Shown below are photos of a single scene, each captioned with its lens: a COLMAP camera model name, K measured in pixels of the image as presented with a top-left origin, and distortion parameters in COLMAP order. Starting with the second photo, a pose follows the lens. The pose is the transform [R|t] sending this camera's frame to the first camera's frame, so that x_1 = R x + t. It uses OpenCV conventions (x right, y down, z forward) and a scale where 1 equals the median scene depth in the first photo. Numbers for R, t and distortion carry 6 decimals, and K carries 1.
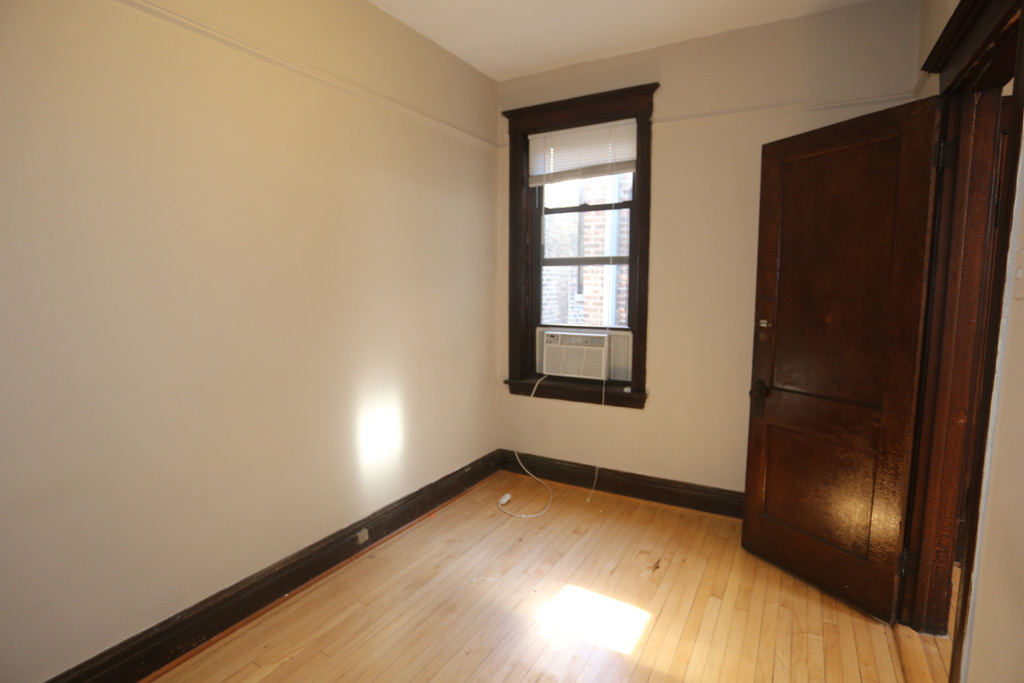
lens RADIAL K [[528.4, 0, 512.0], [0, 528.4, 341.5], [0, 0, 1]] dist [-0.082253, 0.038296]
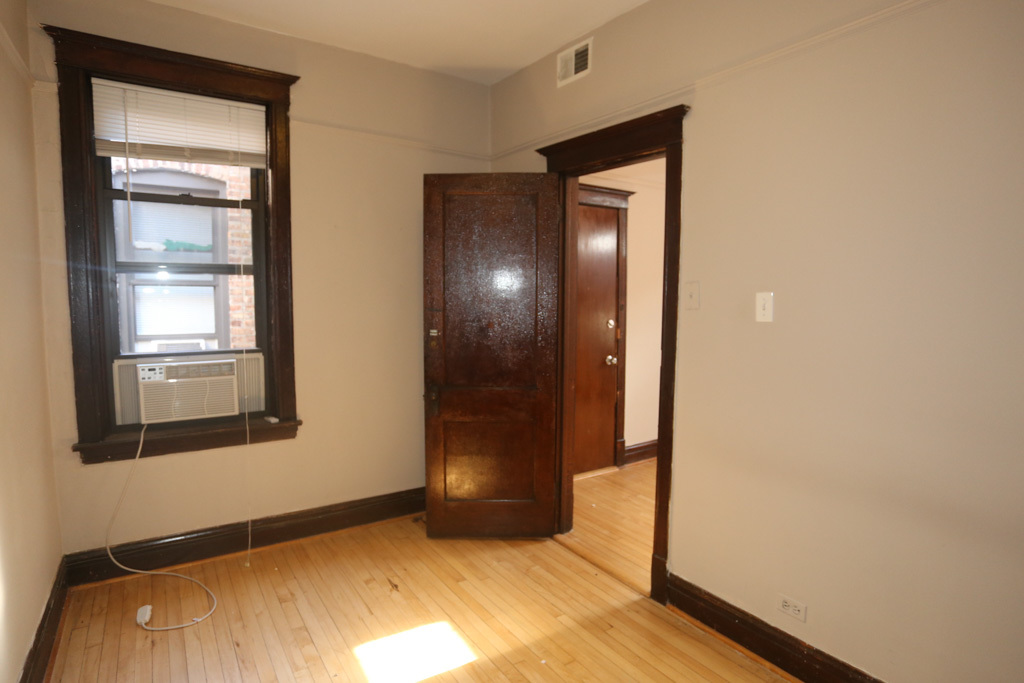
lens RADIAL K [[543.3, 0, 512.0], [0, 543.3, 341.5], [0, 0, 1]] dist [-0.074971, 0.031244]
pose [[0.430788, -0.071790, 0.899593, -0.407375], [0.089079, 0.995345, 0.036774, -0.035311], [-0.898046, 0.064293, 0.435178, 0.269104]]
